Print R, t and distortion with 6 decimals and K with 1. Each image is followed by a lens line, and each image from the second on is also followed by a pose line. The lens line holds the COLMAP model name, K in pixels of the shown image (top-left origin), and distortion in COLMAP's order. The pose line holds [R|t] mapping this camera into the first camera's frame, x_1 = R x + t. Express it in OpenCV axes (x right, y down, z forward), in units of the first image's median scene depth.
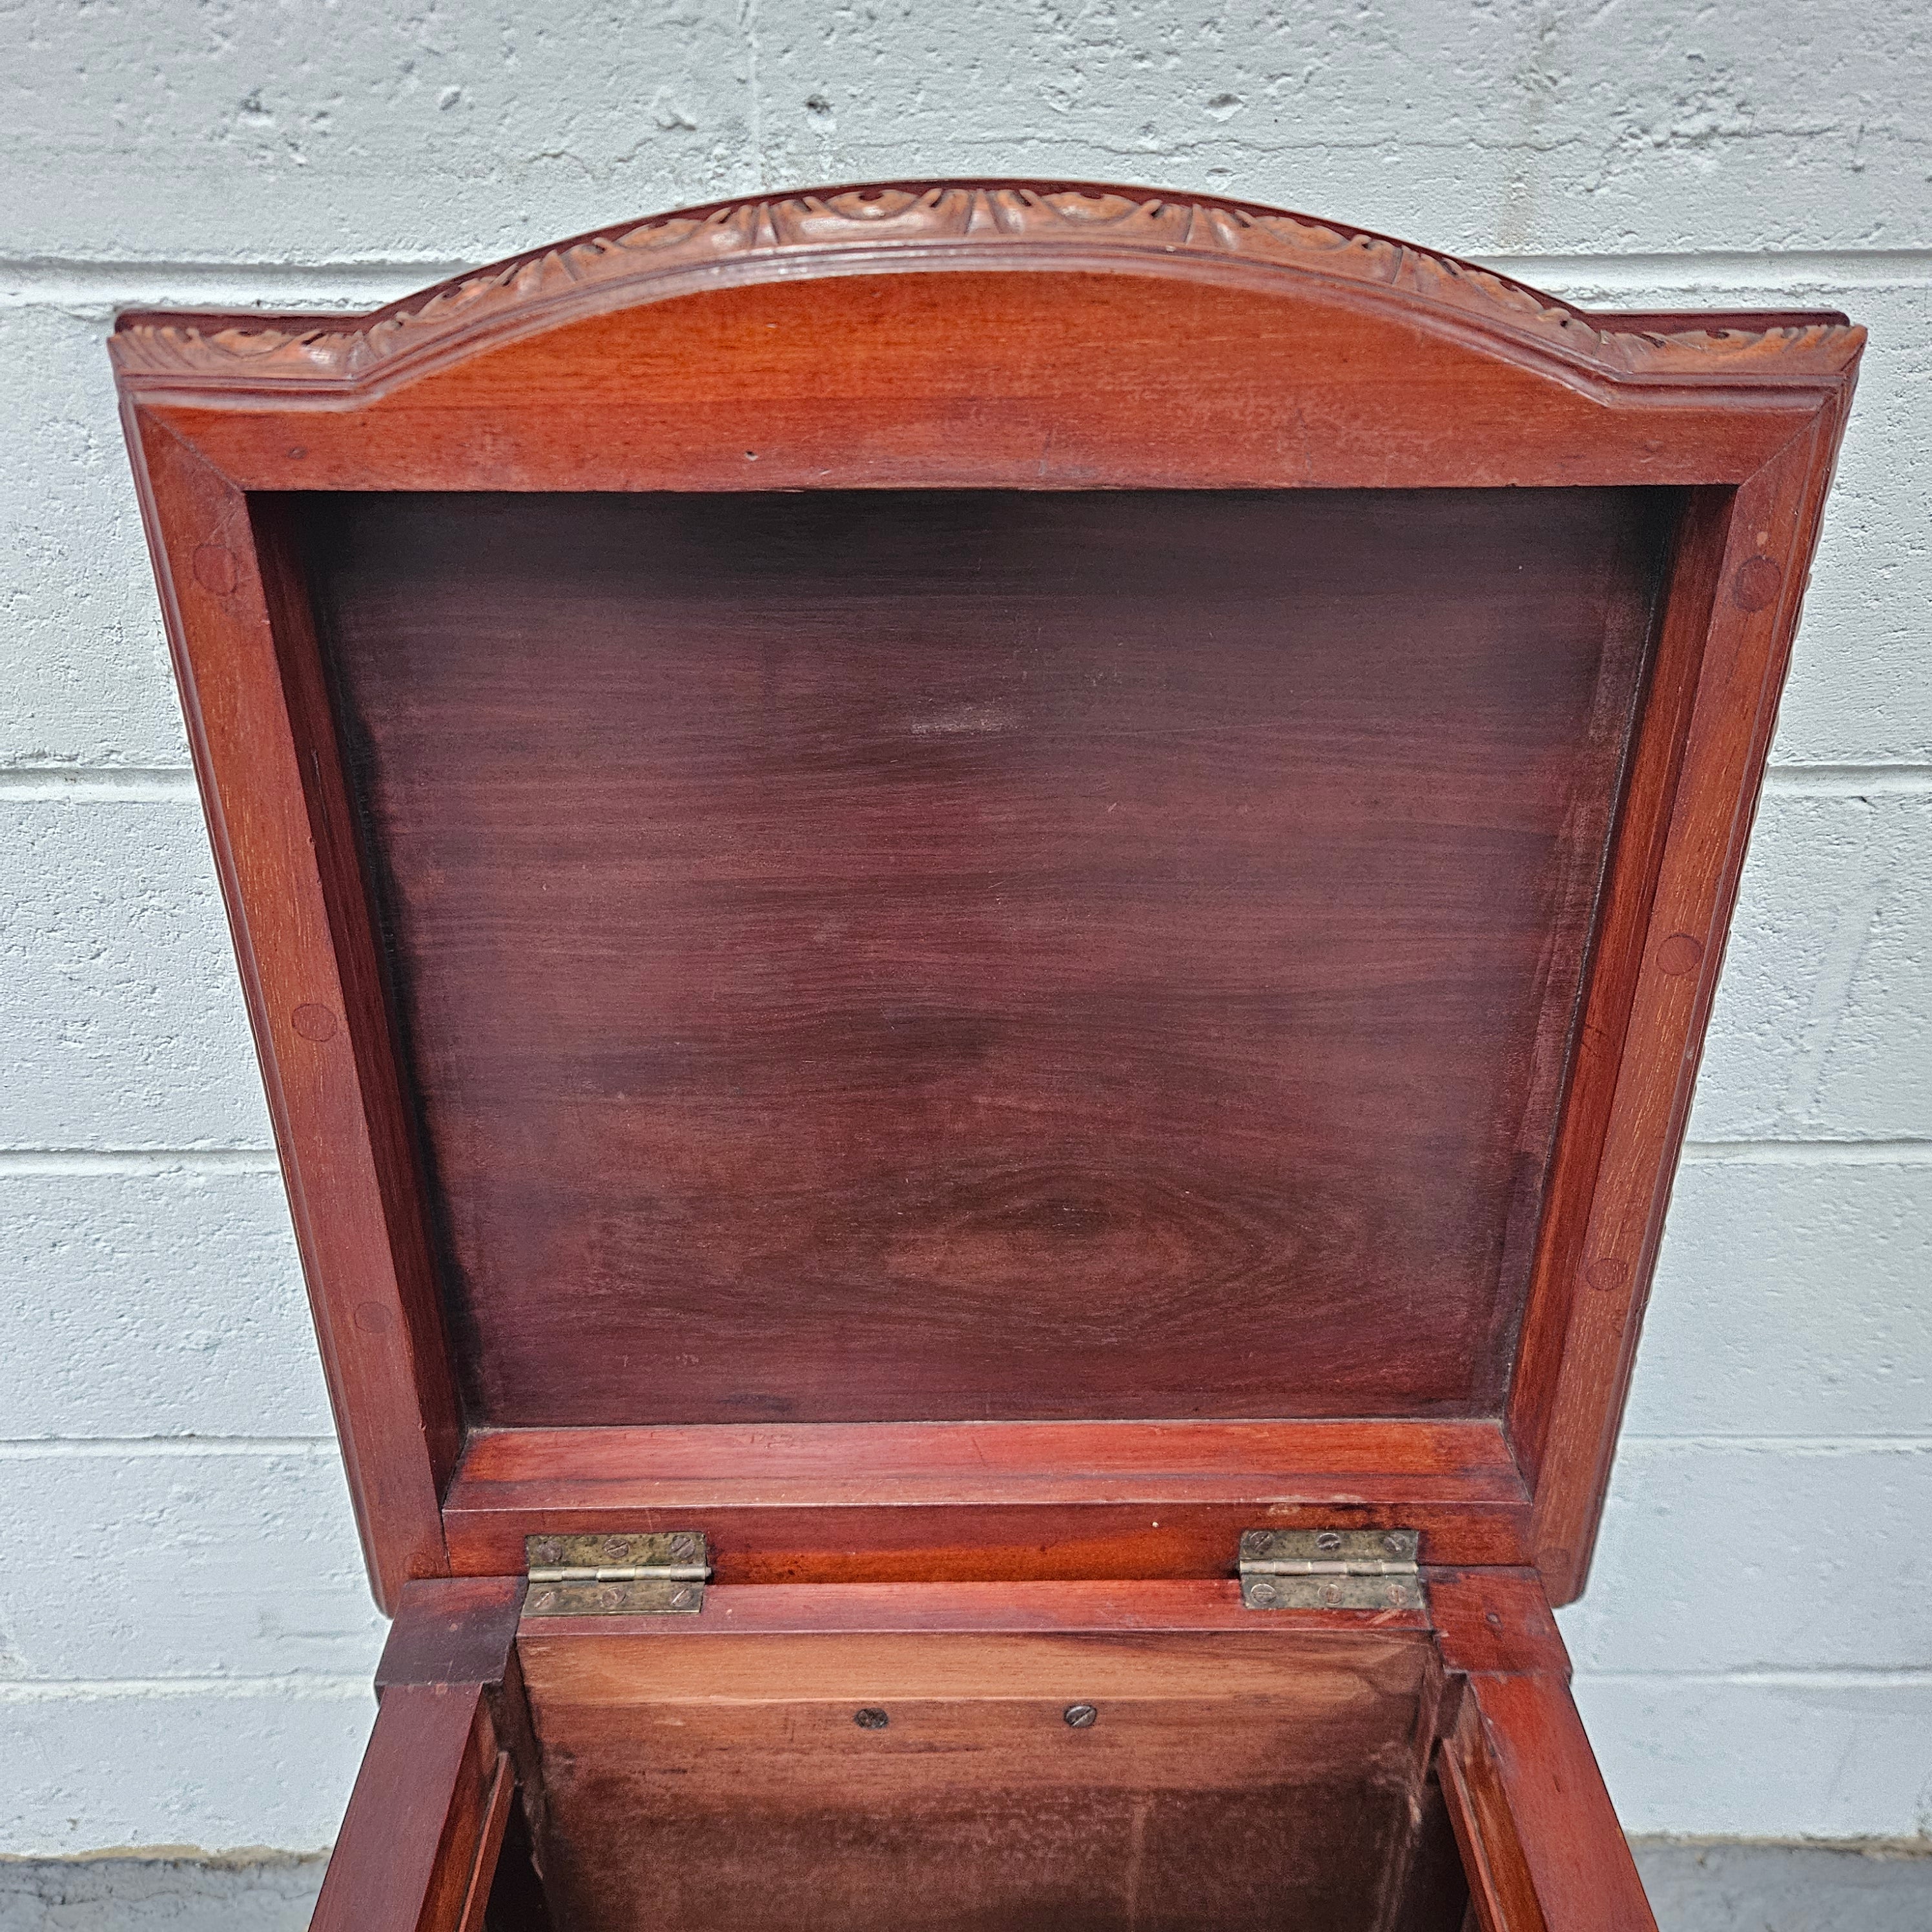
lens RADIAL K [[1771.1, 0, 961.8], [0, 1771.1, 946.7], [0, 0, 1]] dist [0.031270, 0.000000]
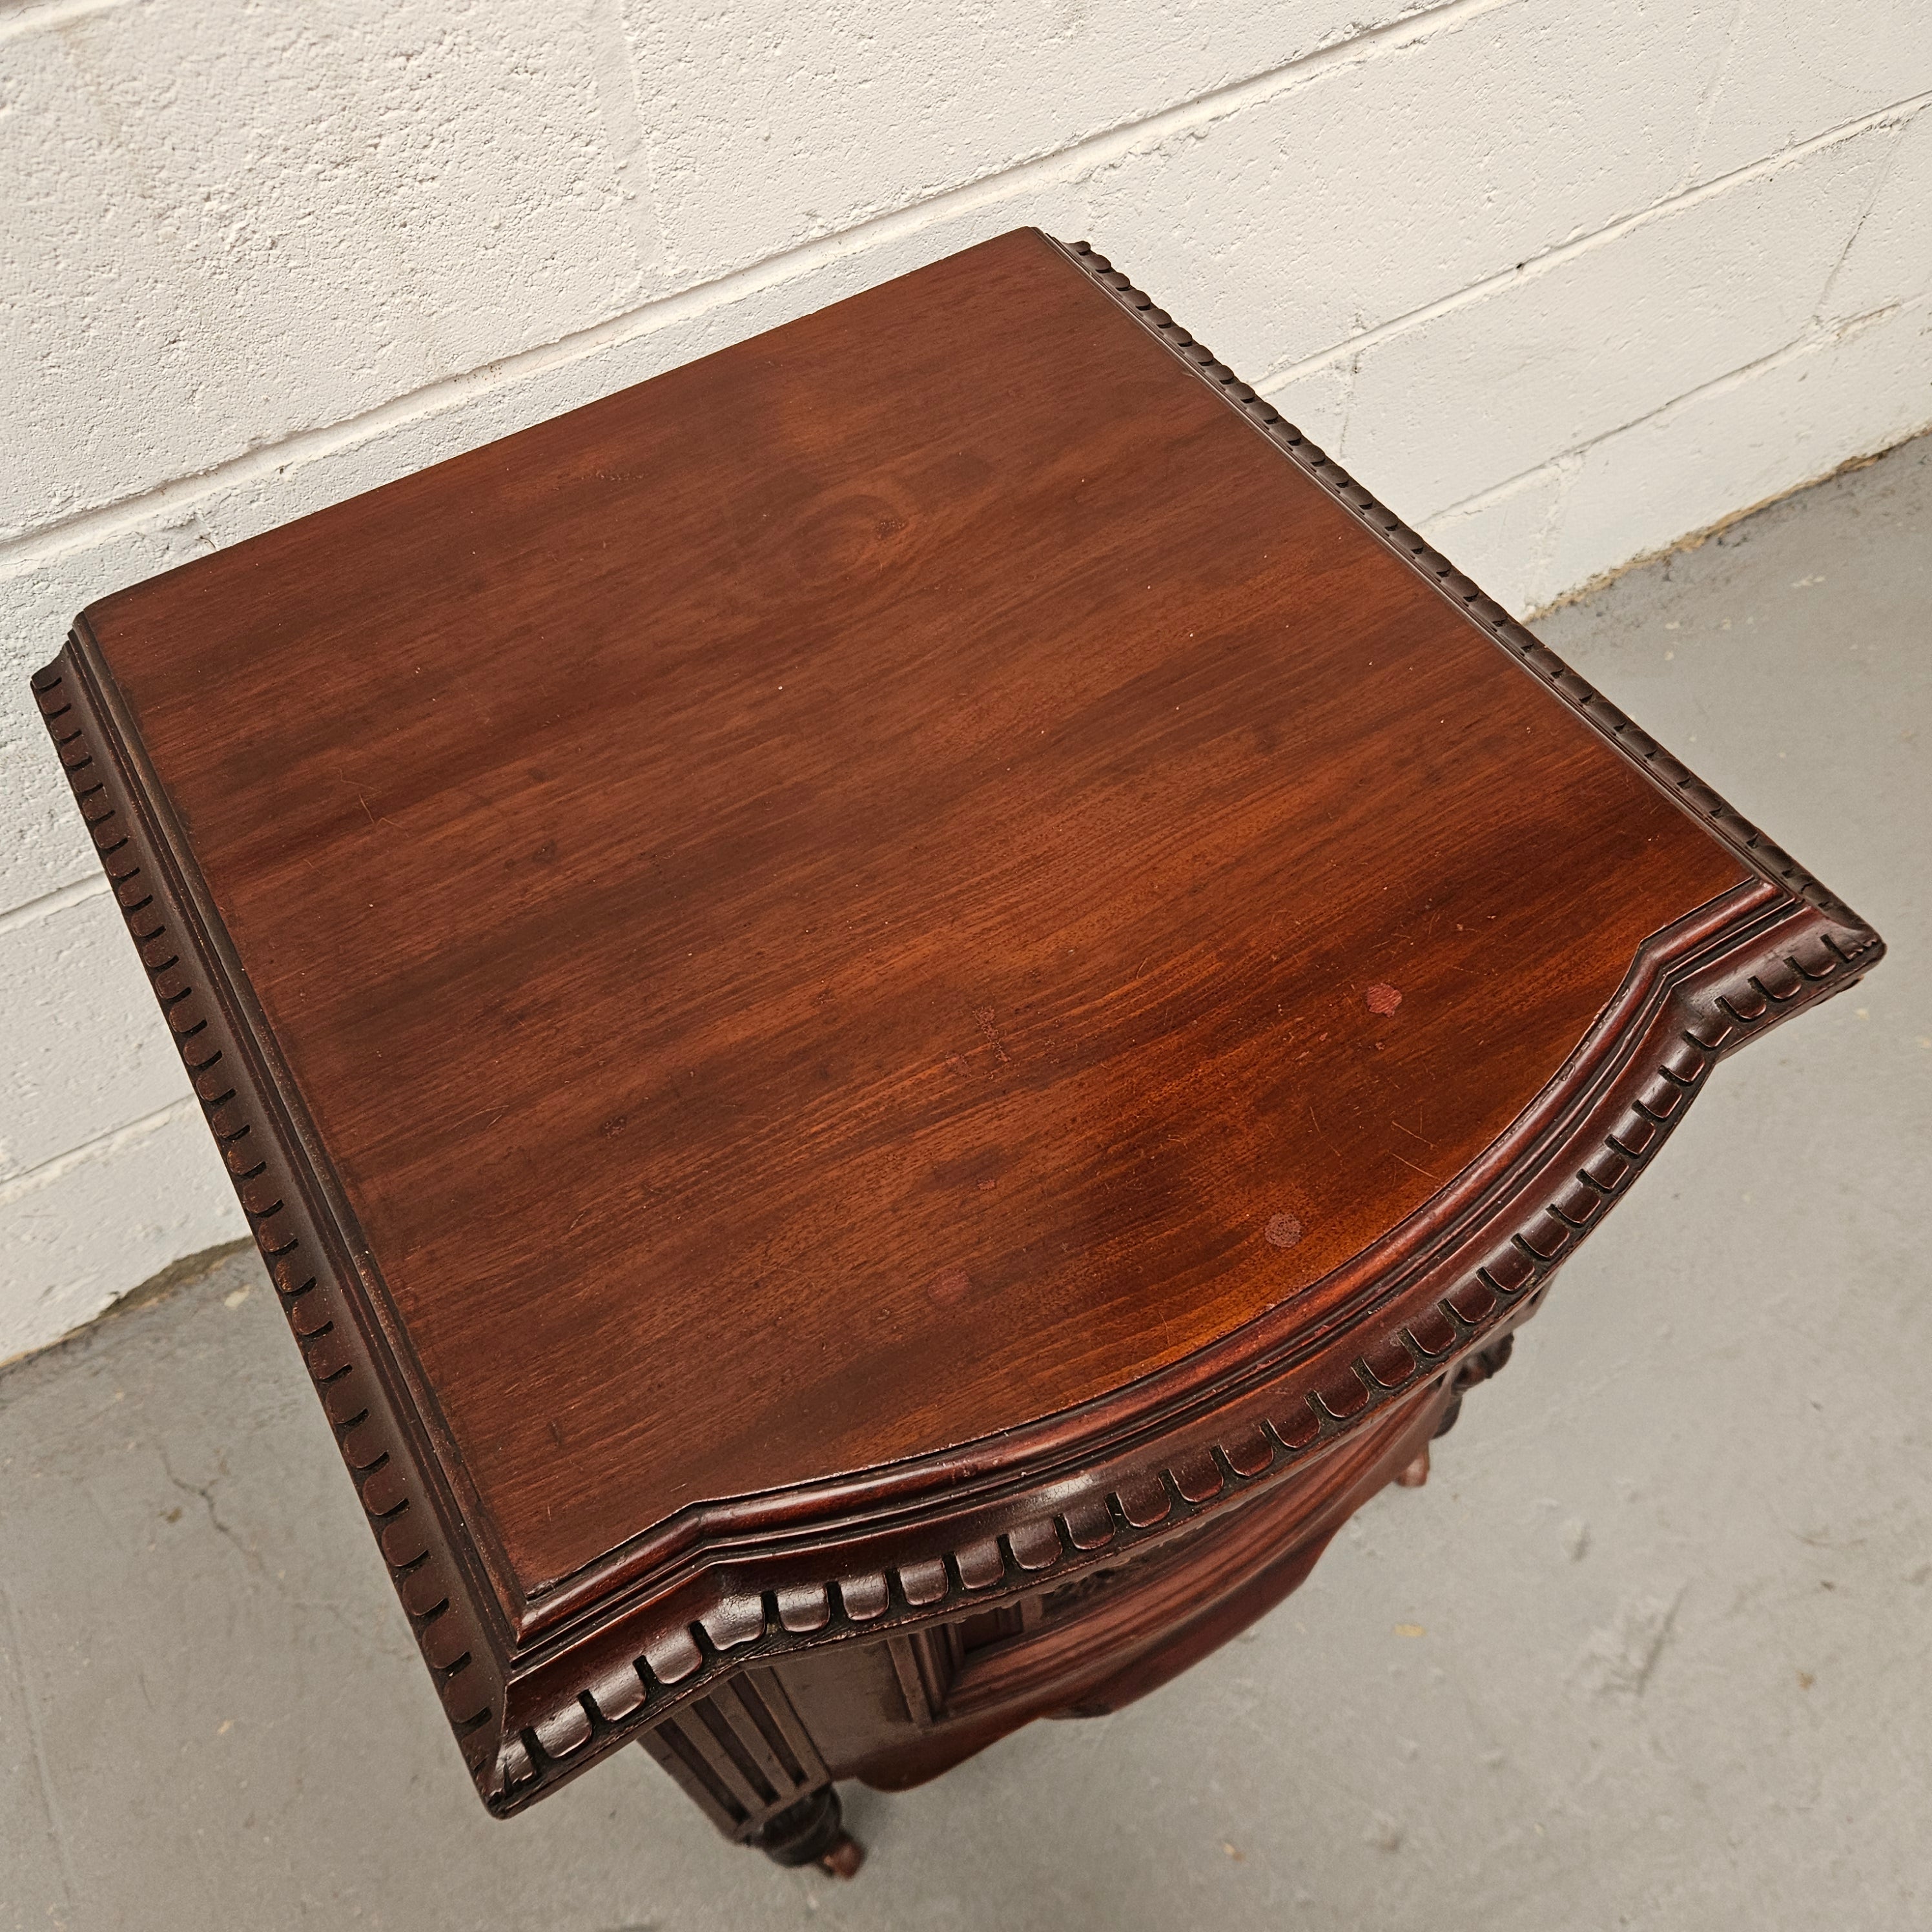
lens RADIAL K [[1771.1, 0, 964.6], [0, 1771.1, 977.0], [0, 0, 1]] dist [0.031270, 0.000000]
pose [[0.866456, -0.431416, 0.251265, 0.257005], [0.288429, 0.843350, 0.453398, 0.035422], [-0.407508, -0.320377, 0.855159, -0.015412]]
